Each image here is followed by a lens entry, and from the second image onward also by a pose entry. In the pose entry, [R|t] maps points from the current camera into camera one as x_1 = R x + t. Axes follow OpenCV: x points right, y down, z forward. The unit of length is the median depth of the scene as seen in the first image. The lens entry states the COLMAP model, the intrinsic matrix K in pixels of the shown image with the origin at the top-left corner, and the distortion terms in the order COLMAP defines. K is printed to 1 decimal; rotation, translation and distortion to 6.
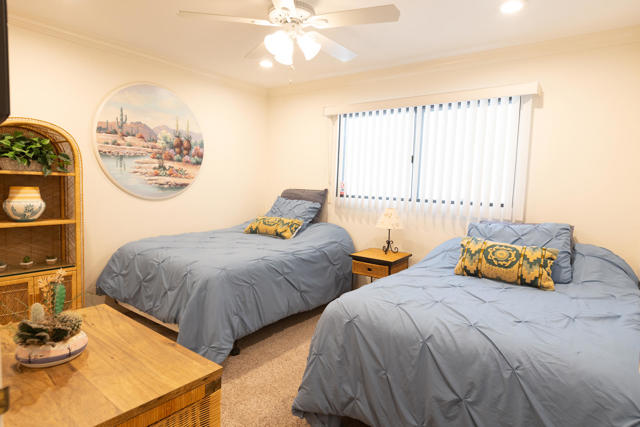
lens RADIAL K [[390.9, 0, 320.0], [0, 390.9, 213.5], [0, 0, 1]] dist [0.000280, 0.000273]
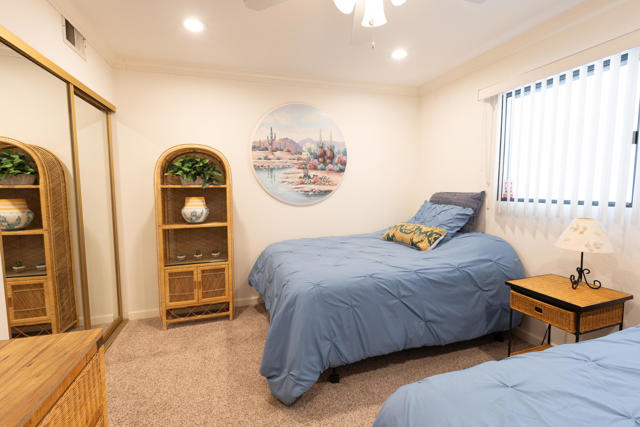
lens RADIAL K [[289.2, 0, 318.2], [0, 289.2, 210.4], [0, 0, 1]] dist [0.000761, 0.000563]
pose [[0.799997, 0.009004, -0.599936, 0.118782], [-0.010977, 0.999940, 0.000370, -0.022424], [0.599903, 0.006290, 0.800048, 0.368789]]
